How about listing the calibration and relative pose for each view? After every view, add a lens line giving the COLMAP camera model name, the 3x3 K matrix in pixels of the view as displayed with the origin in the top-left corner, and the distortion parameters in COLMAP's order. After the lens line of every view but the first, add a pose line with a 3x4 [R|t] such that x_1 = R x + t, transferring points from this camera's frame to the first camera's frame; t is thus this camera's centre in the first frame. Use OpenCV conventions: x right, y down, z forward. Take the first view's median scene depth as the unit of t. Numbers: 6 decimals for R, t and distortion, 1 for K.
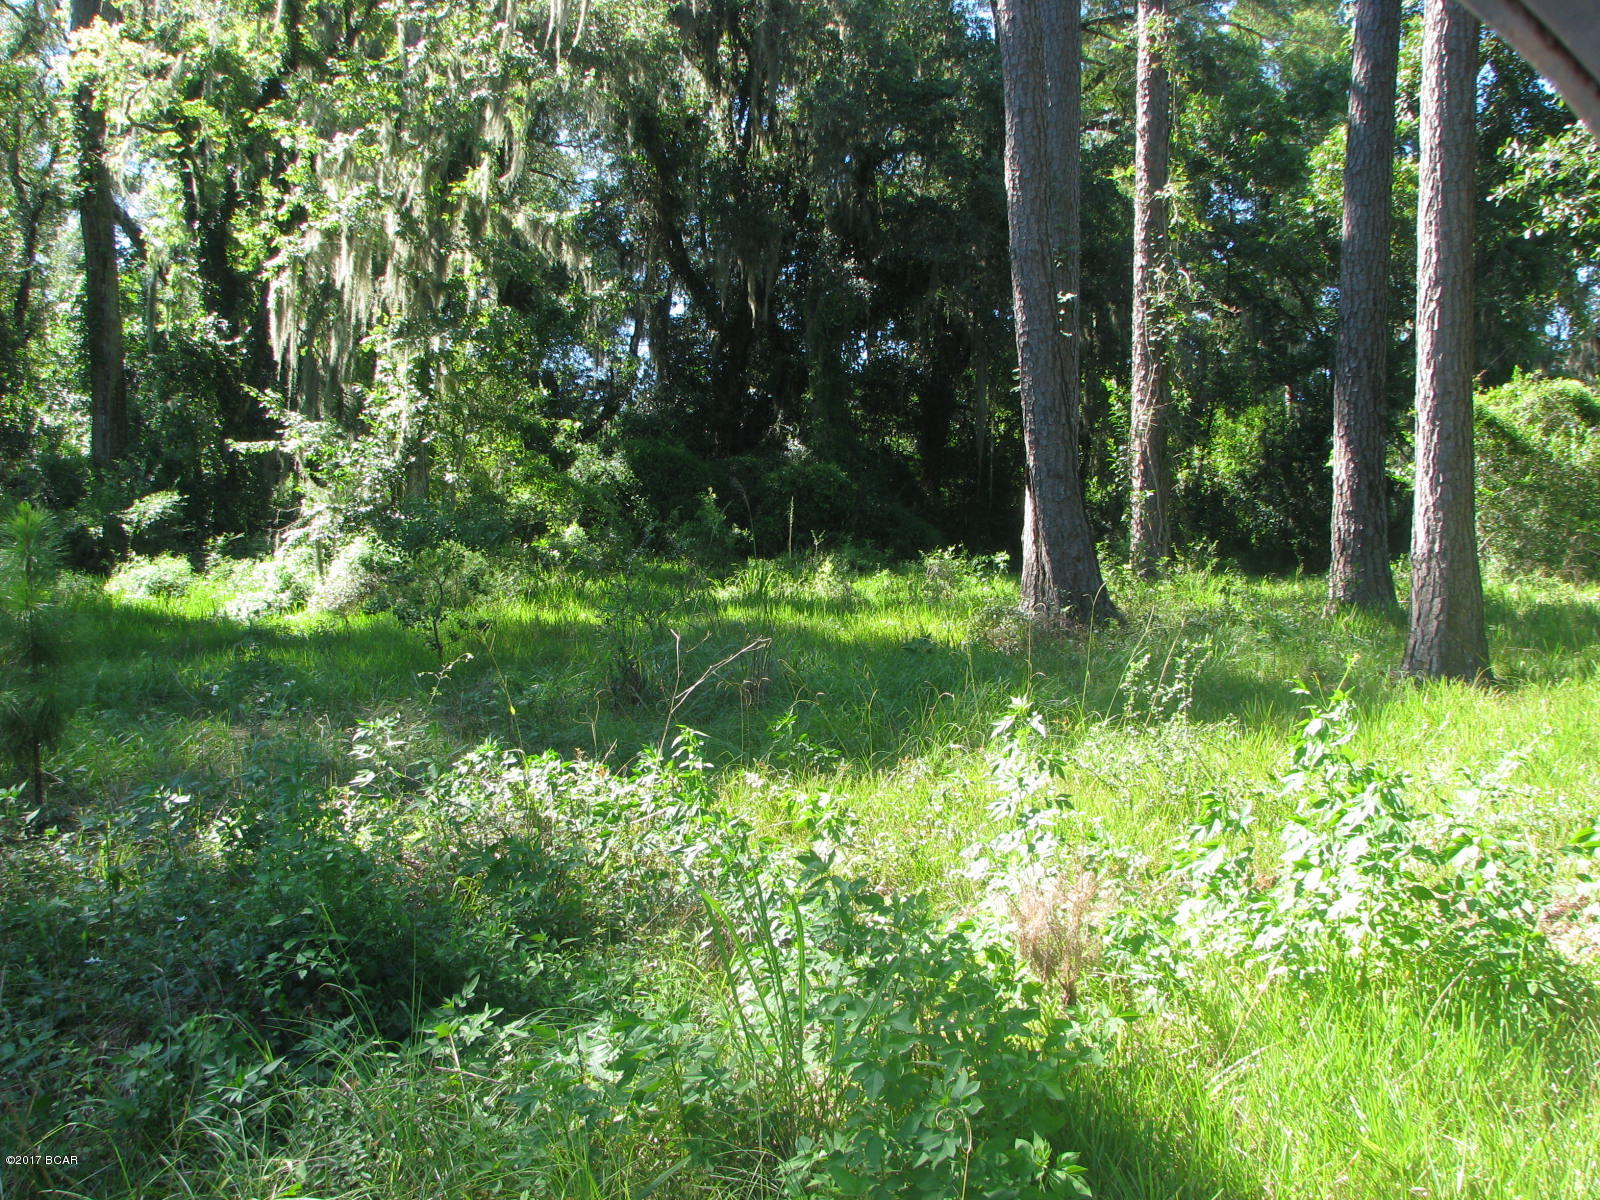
lens RADIAL K [[1685.6, 0, 800.0], [0, 1685.6, 600.0], [0, 0, 1]] dist [0.000783, 0.000422]
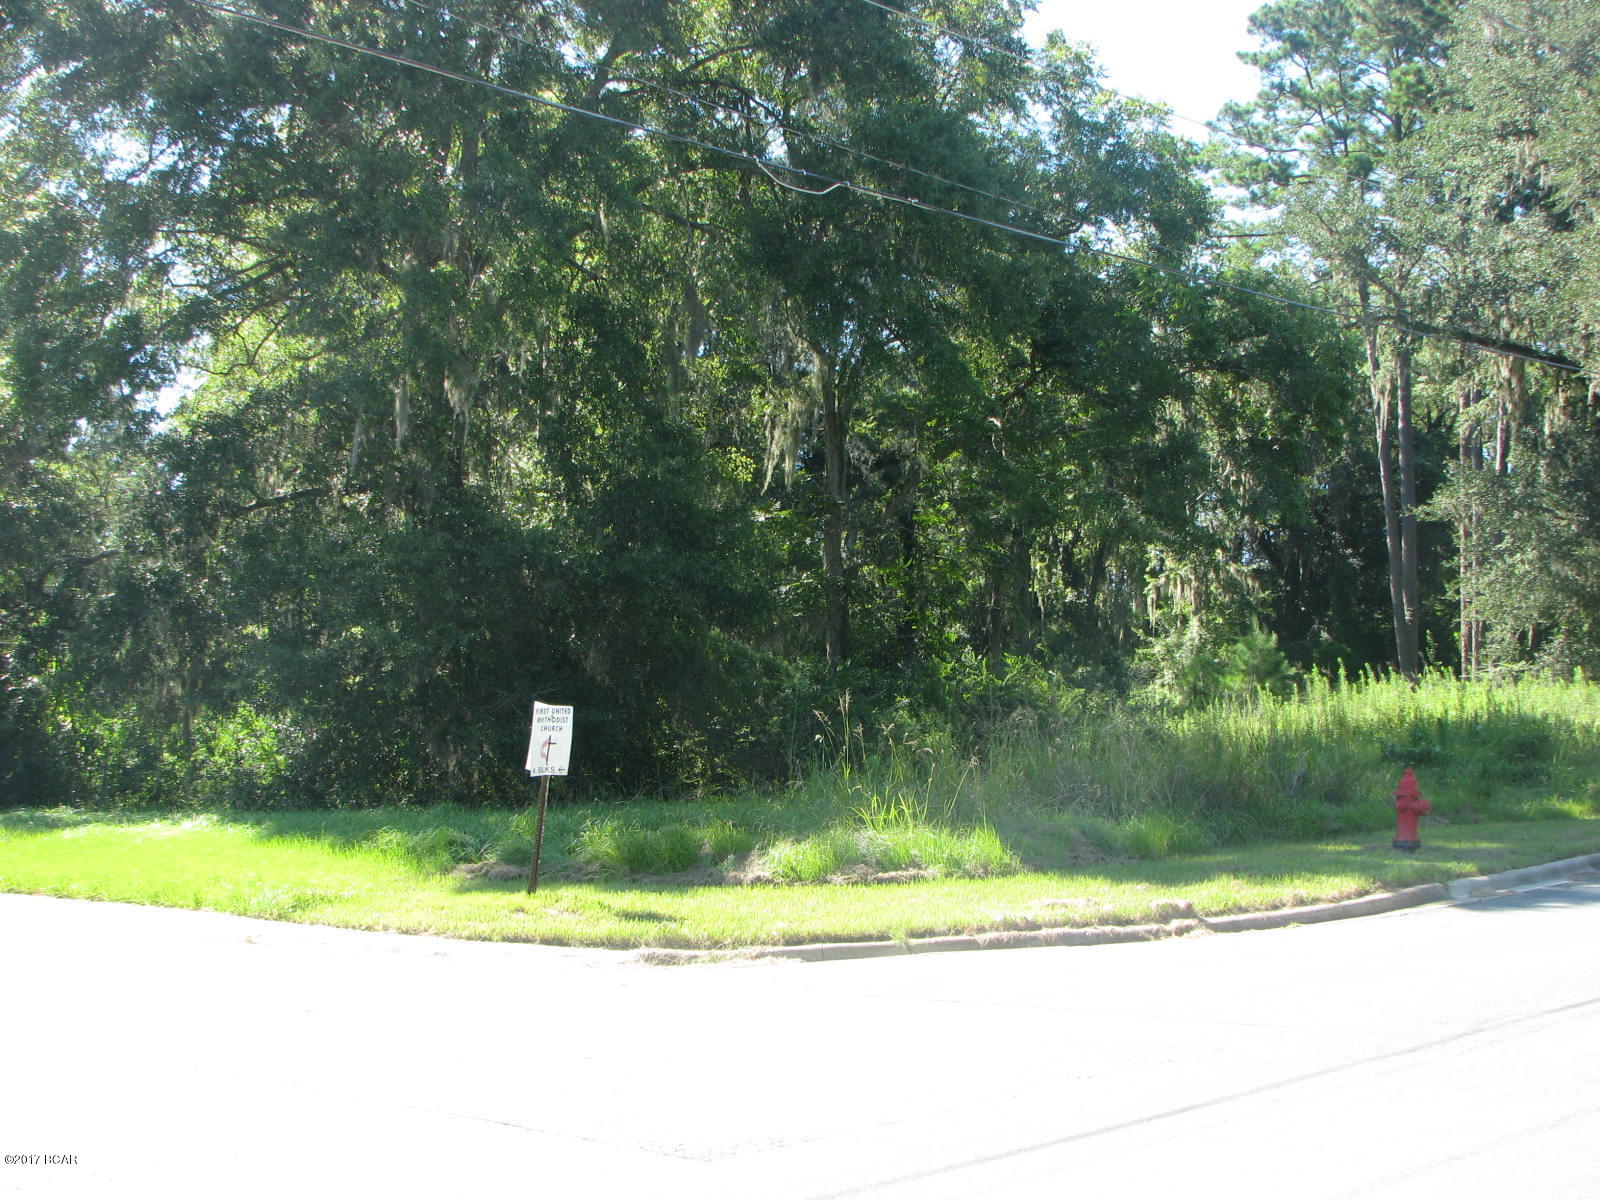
lens RADIAL K [[2034.8, 0, 800.0], [0, 2034.8, 600.0], [0, 0, 1]] dist [-0.149934, 0.461424]
pose [[0.972365, -0.018491, -0.232734, -0.081925], [-0.001752, 0.996253, -0.086474, 0.124715], [0.233461, 0.084492, 0.968688, -2.504780]]
